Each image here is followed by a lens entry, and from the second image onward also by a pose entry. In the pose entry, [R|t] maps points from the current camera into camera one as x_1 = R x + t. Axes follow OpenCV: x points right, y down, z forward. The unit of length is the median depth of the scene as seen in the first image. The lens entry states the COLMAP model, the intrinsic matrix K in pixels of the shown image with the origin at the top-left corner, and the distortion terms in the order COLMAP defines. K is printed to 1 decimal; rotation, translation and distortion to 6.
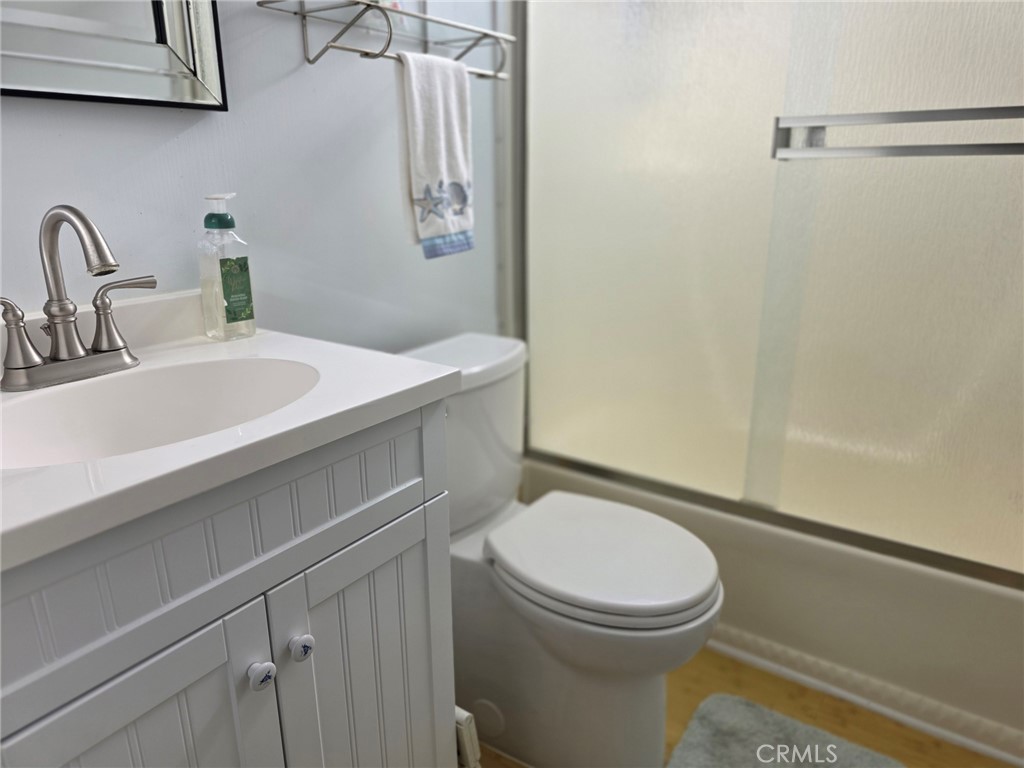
lens RADIAL K [[702.4, 0, 512.0], [0, 702.4, 385.1], [0, 0, 1]] dist [0.040089, 0.000952]
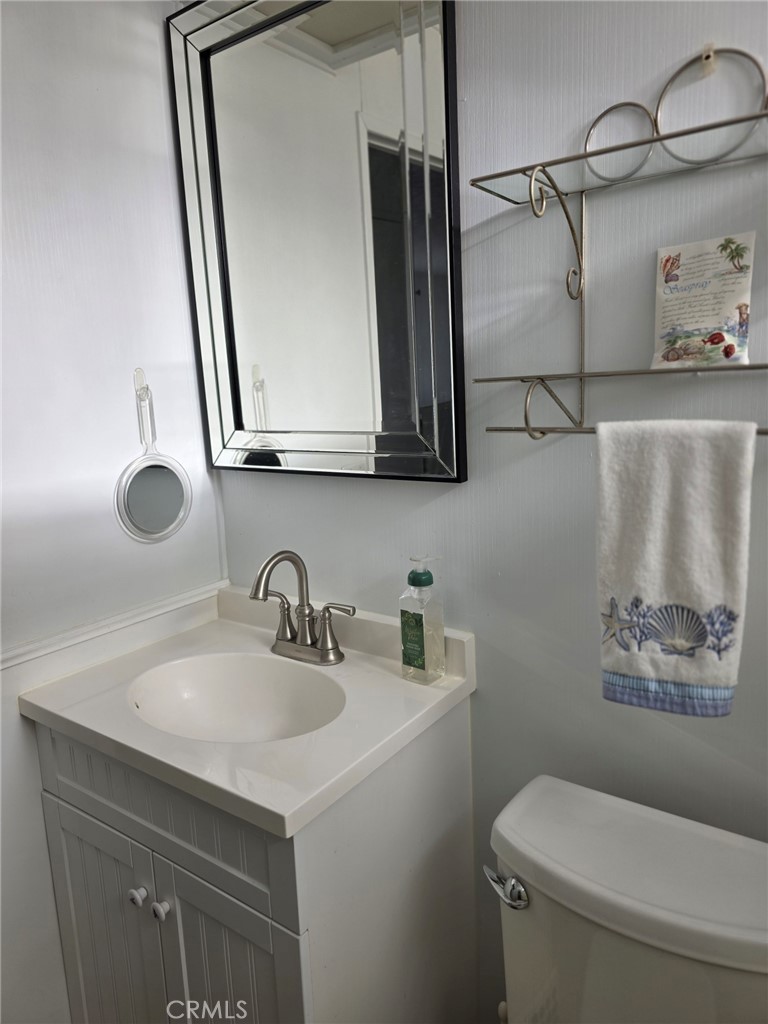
lens RADIAL K [[702.4, 0, 384.3], [0, 702.4, 509.2], [0, 0, 1]] dist [0.040089, 0.000952]
pose [[-0.018146, 0.169369, -0.985386, 0.542096], [-0.271223, 0.947760, 0.167896, -0.414803], [0.962345, 0.270306, 0.028739, 0.729059]]
